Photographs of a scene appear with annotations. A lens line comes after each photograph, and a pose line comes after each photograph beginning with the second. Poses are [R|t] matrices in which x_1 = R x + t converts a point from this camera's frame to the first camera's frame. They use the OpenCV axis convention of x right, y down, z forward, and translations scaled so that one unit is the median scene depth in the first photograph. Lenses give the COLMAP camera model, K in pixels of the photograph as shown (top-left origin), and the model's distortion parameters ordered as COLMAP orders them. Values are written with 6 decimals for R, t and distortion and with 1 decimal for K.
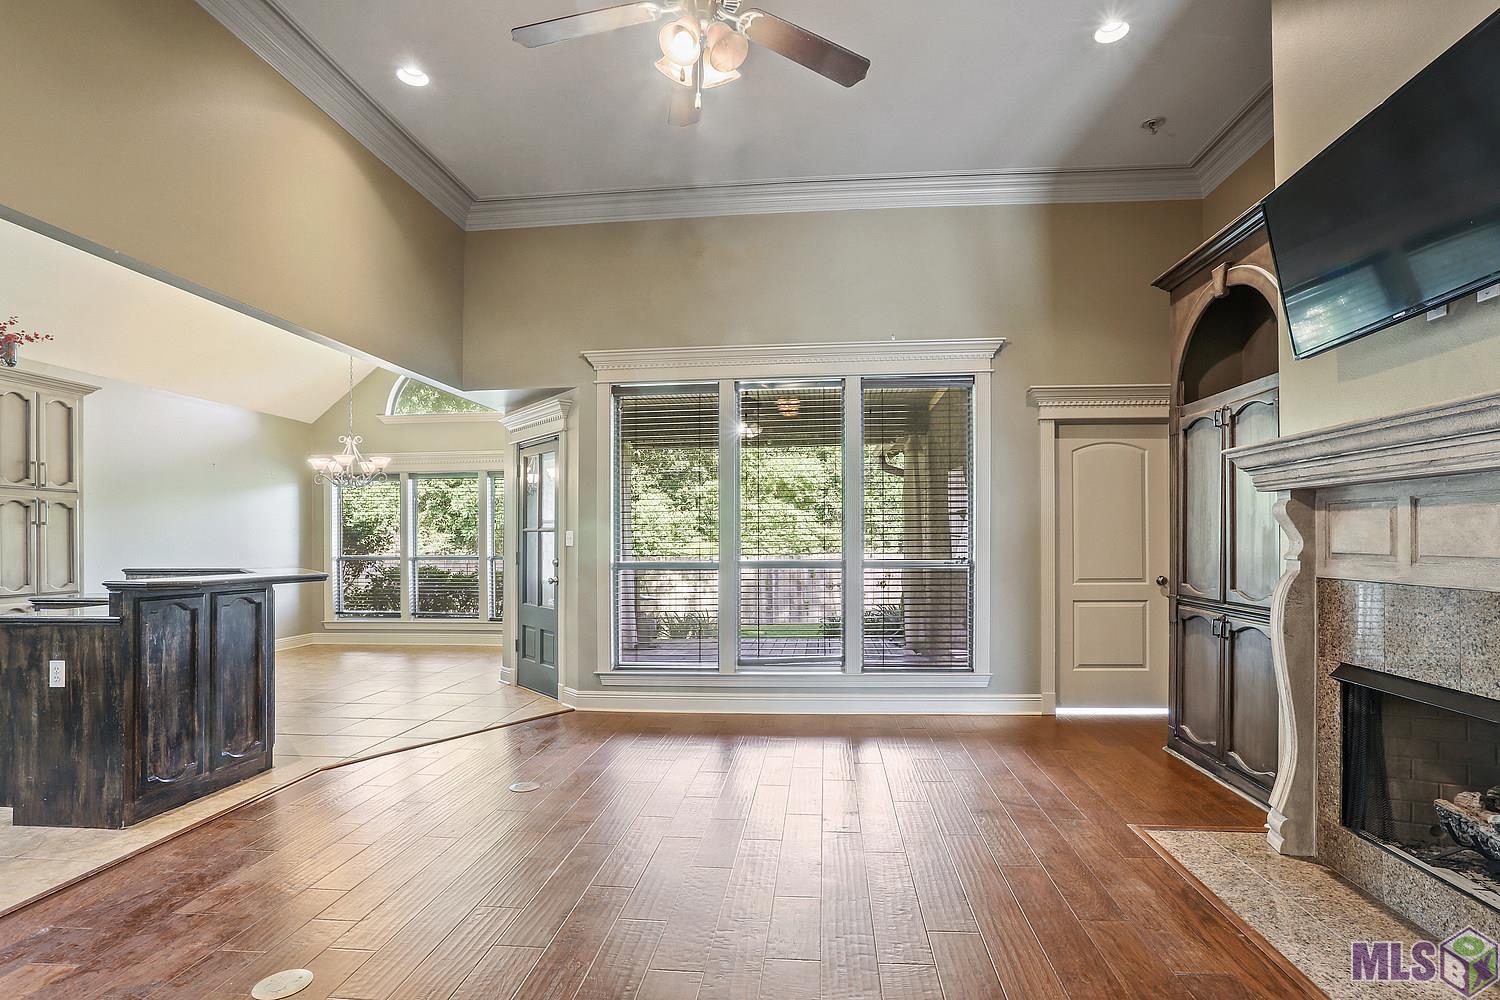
lens RADIAL K [[781.5, 0, 757.9], [0, 781.5, 546.7], [0, 0, 1]] dist [-0.003053, -0.000440]
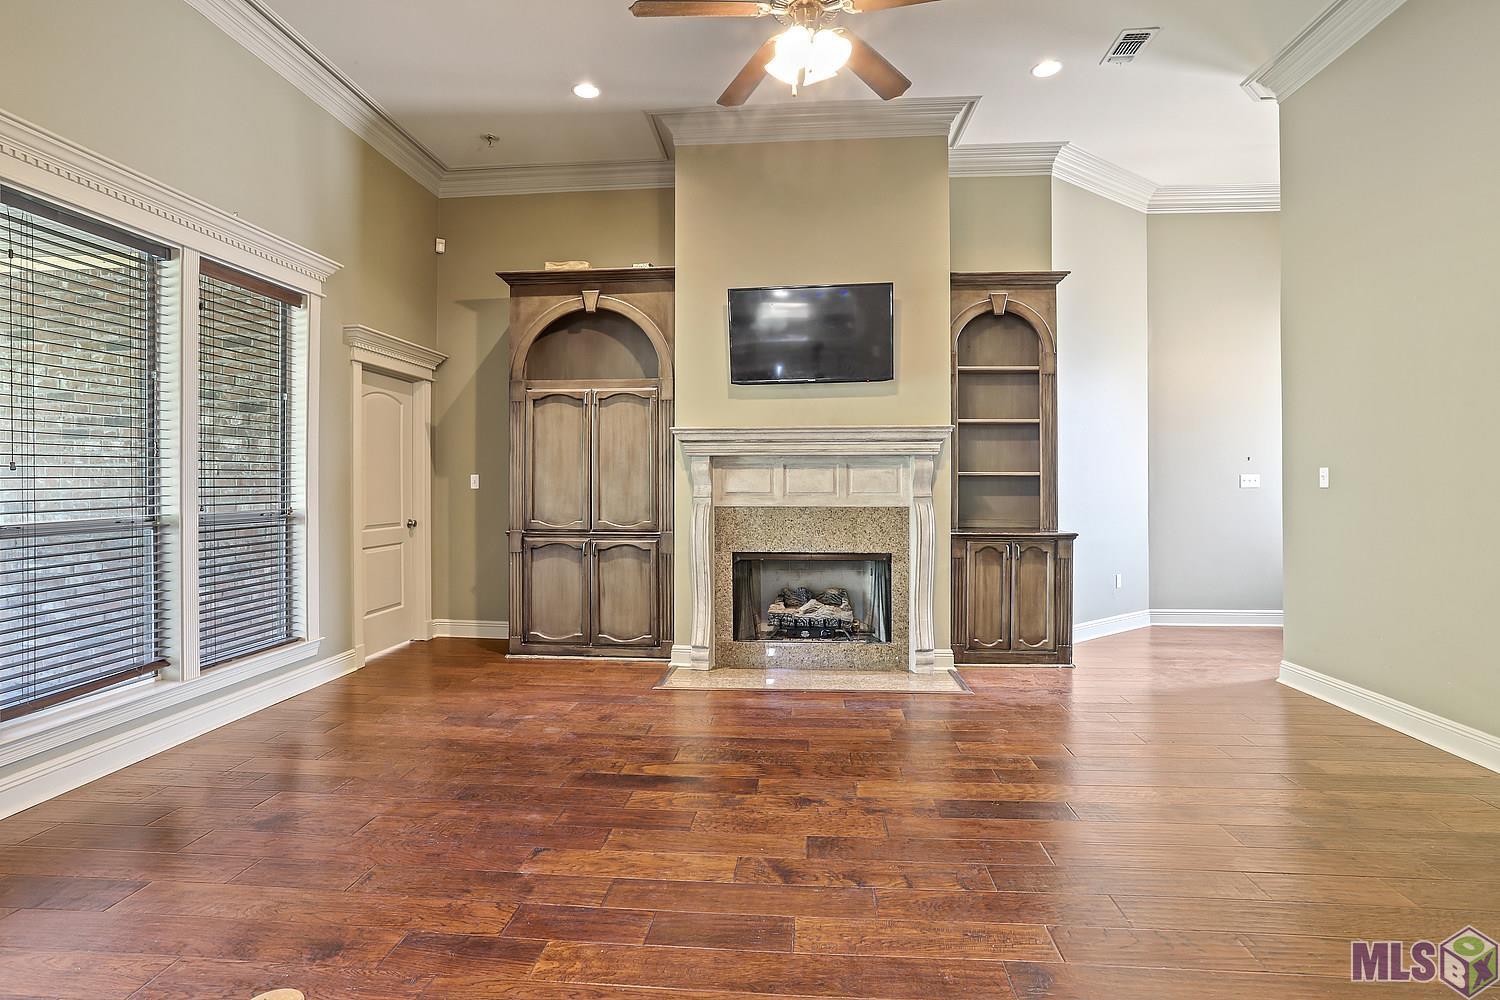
lens RADIAL K [[781.5, 0, 748.5], [0, 781.5, 486.6], [0, 0, 1]] dist [-0.003053, -0.000440]
pose [[-0.004569, 0.001067, 0.999989, -0.713645], [0.011977, 0.999928, -0.001012, -0.002173], [-0.999918, 0.011972, -0.004582, 0.634425]]
